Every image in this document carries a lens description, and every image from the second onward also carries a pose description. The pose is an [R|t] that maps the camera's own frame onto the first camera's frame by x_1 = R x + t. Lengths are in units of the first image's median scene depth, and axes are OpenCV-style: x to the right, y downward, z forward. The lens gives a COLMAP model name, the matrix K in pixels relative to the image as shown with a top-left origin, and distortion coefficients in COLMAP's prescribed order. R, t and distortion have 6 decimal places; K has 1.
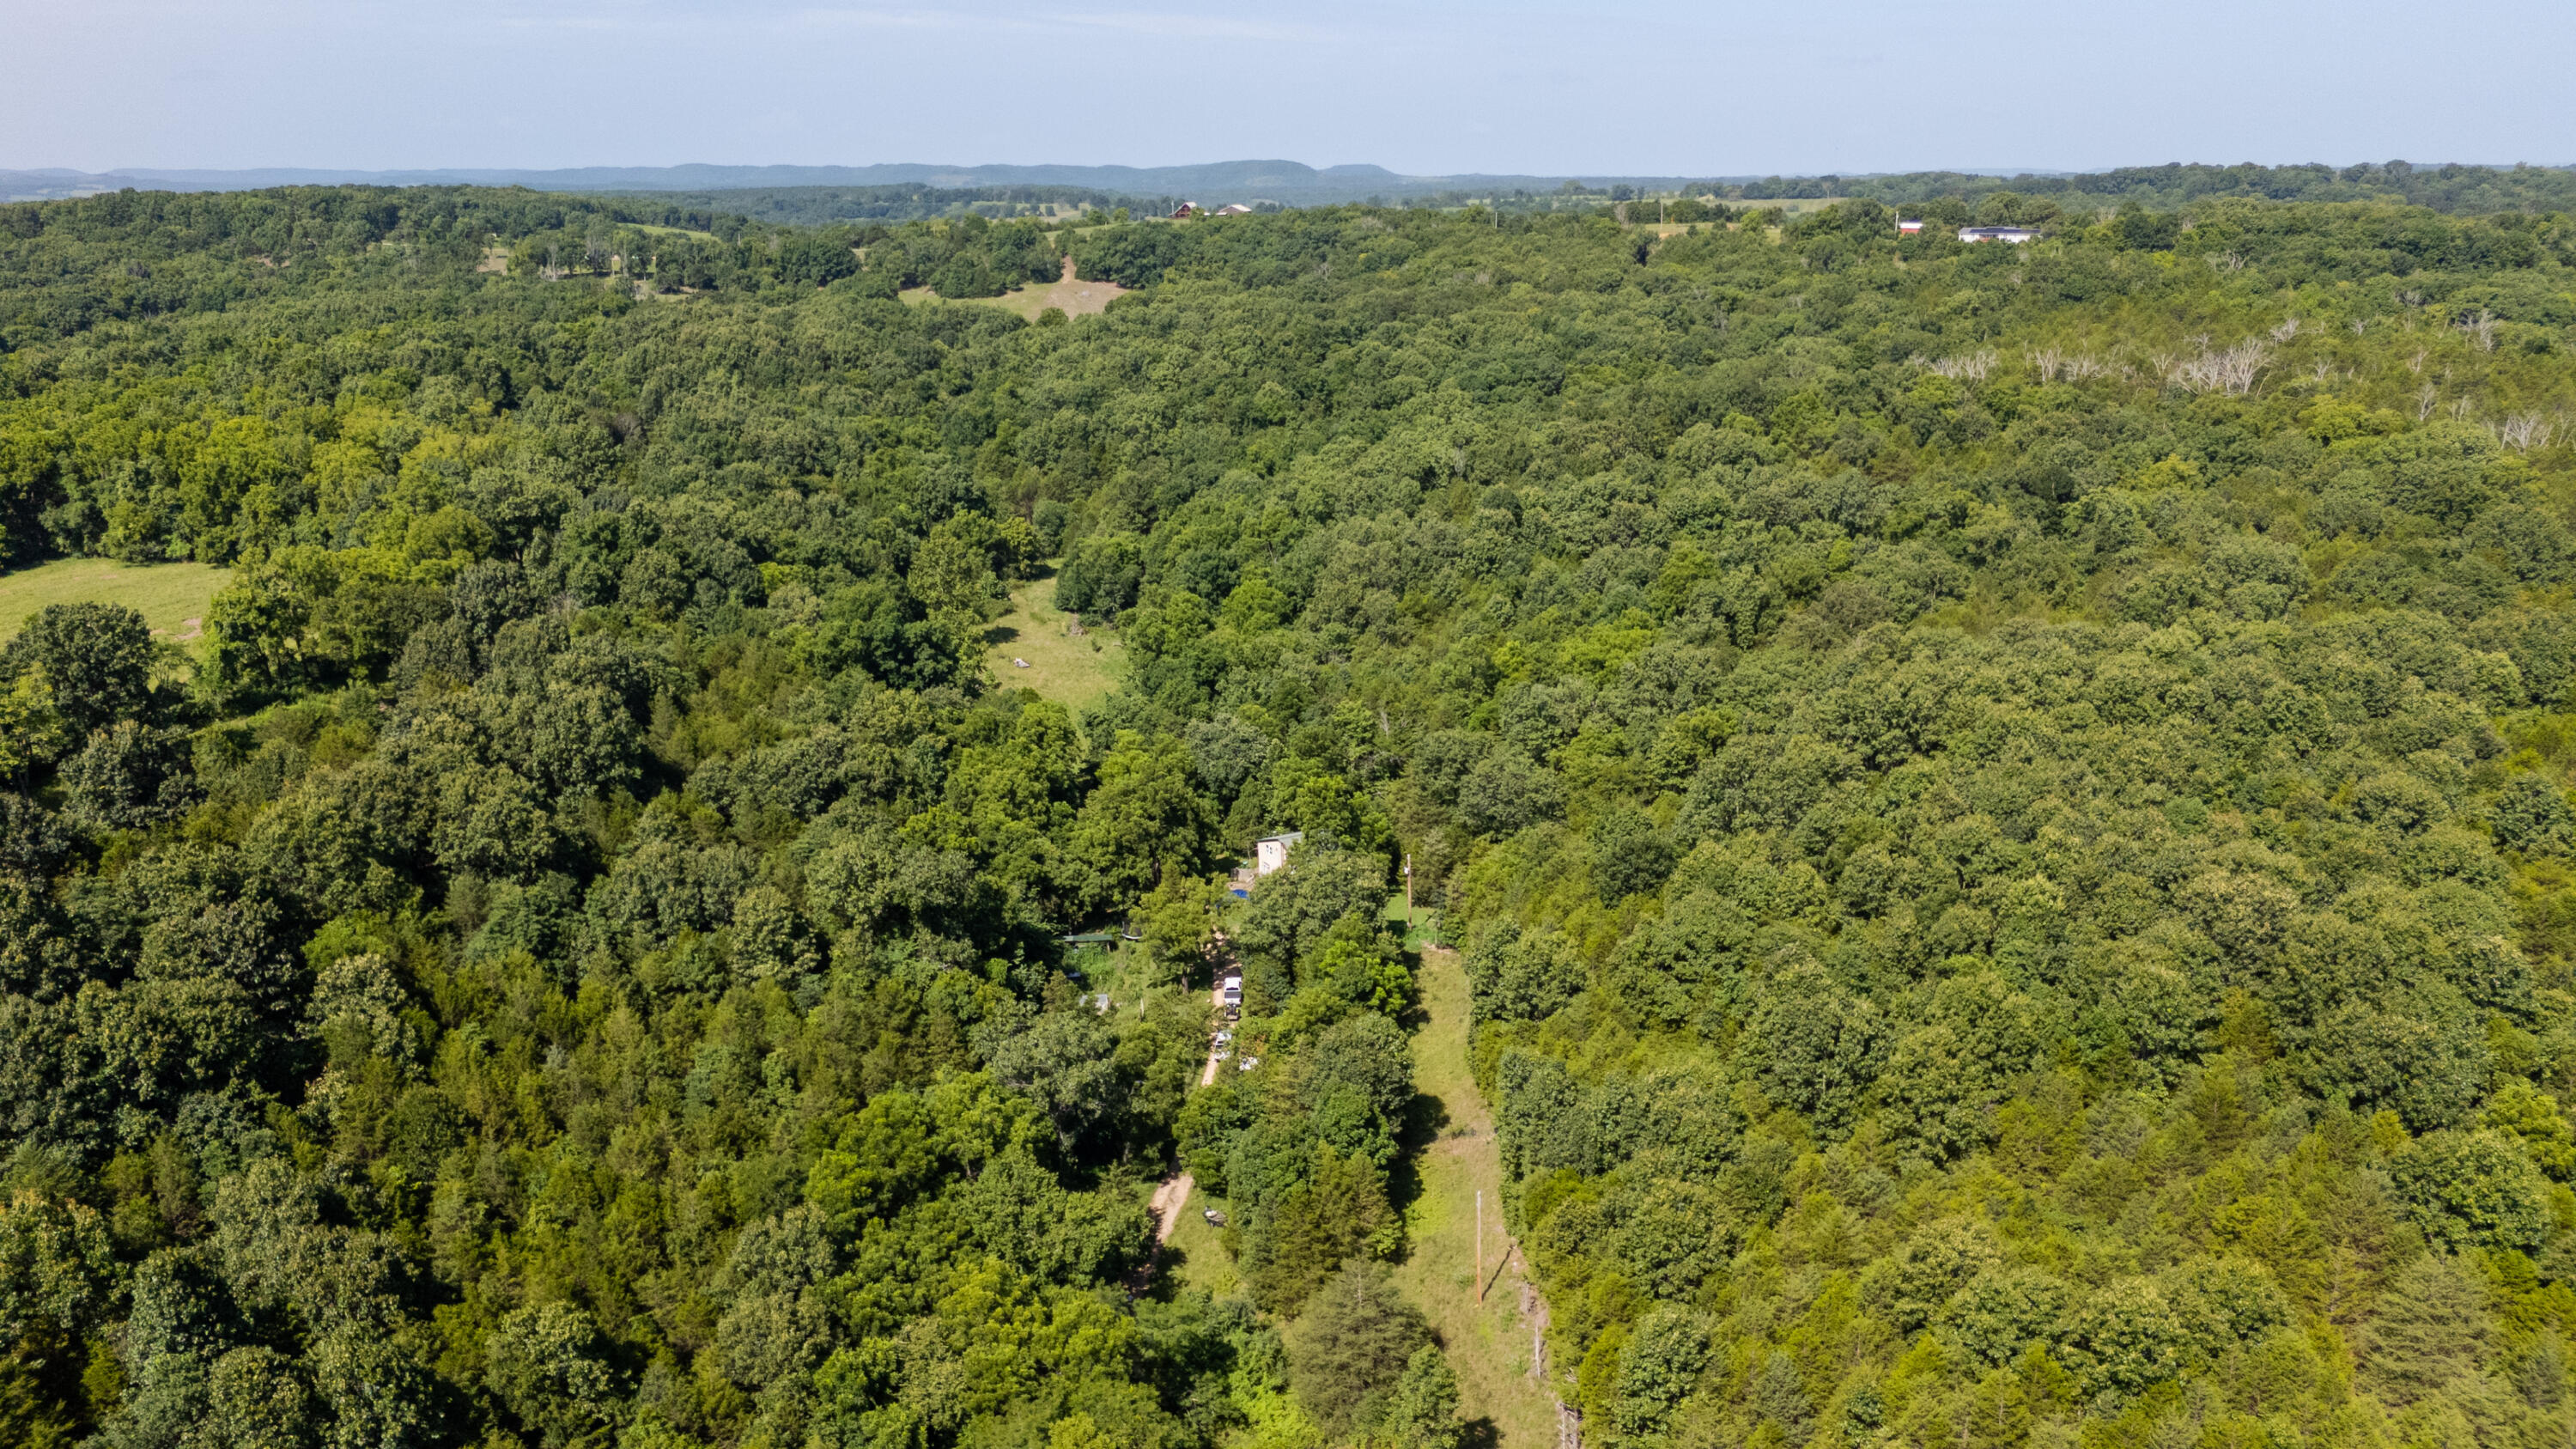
lens RADIAL K [[1800.1, 0, 1288.0], [0, 1800.1, 724.5], [0, 0, 1]] dist [0.056828, -0.051405]
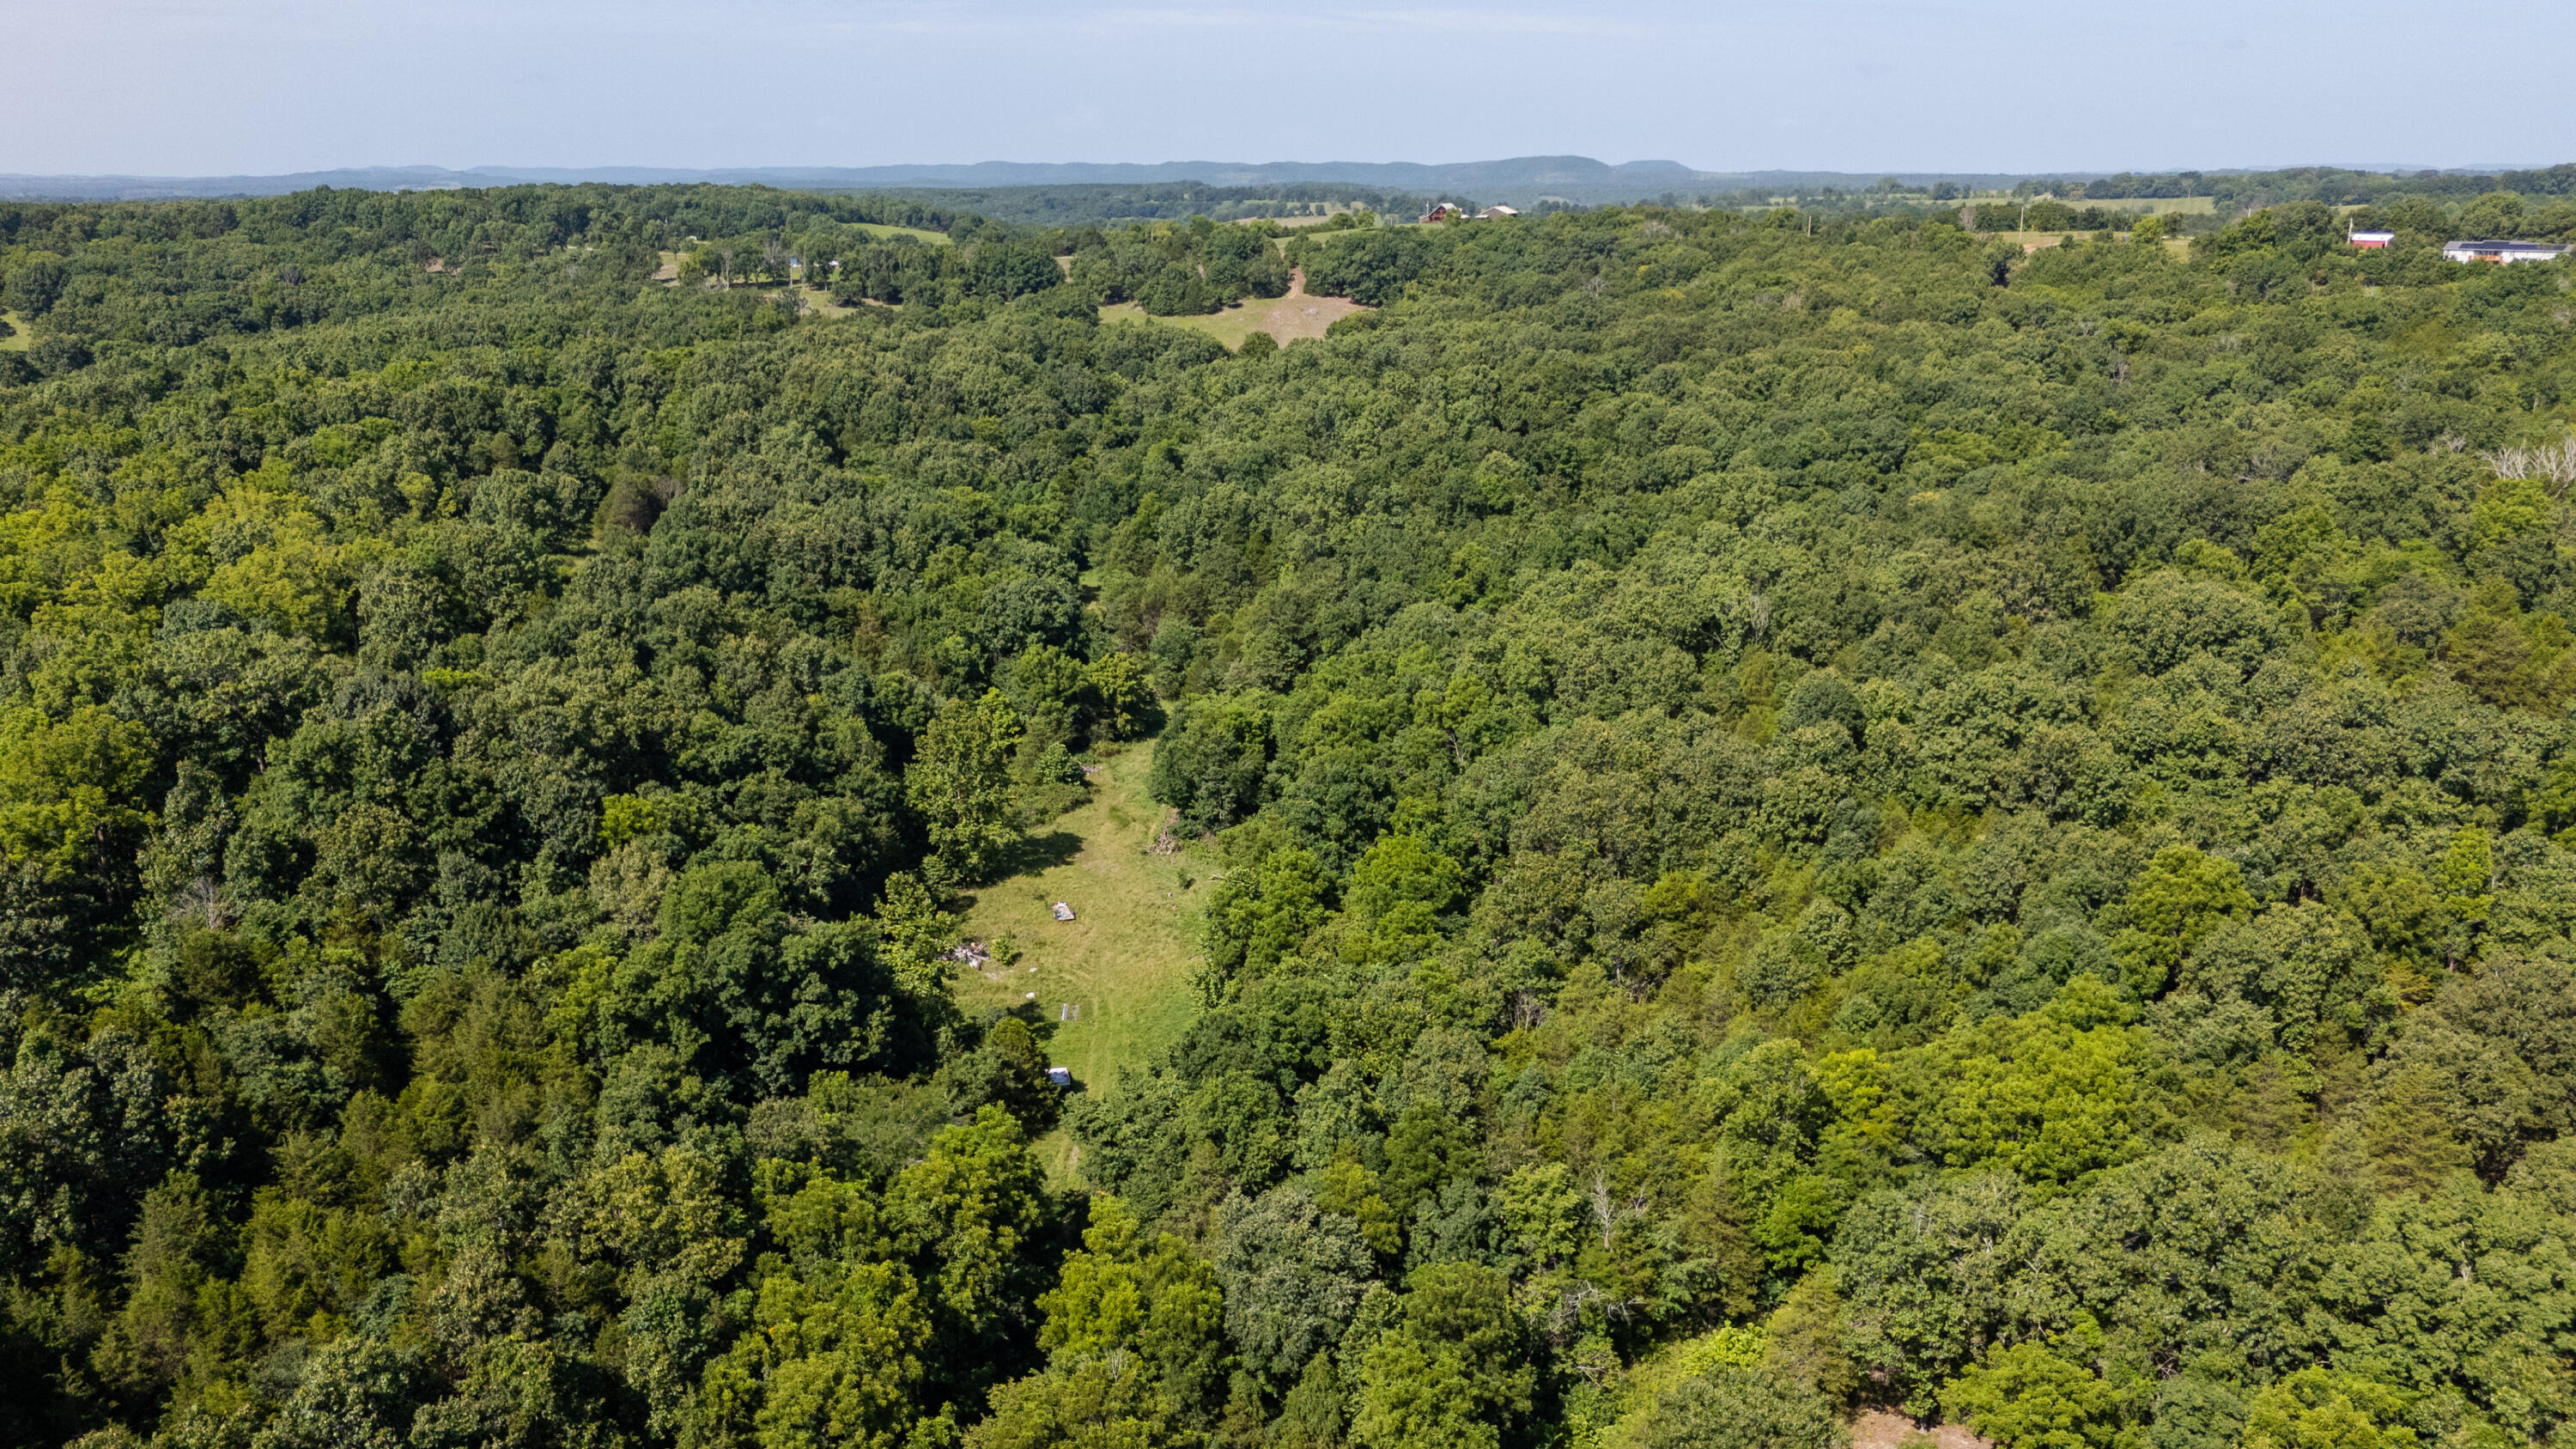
lens RADIAL K [[1800.1, 0, 1288.0], [0, 1800.1, 724.5], [0, 0, 1]] dist [0.056828, -0.051405]
pose [[0.988214, 0.046379, -0.145886, 0.013246], [-0.046169, 0.998922, 0.004826, -0.055488], [0.145952, 0.001966, 0.989290, 0.181096]]
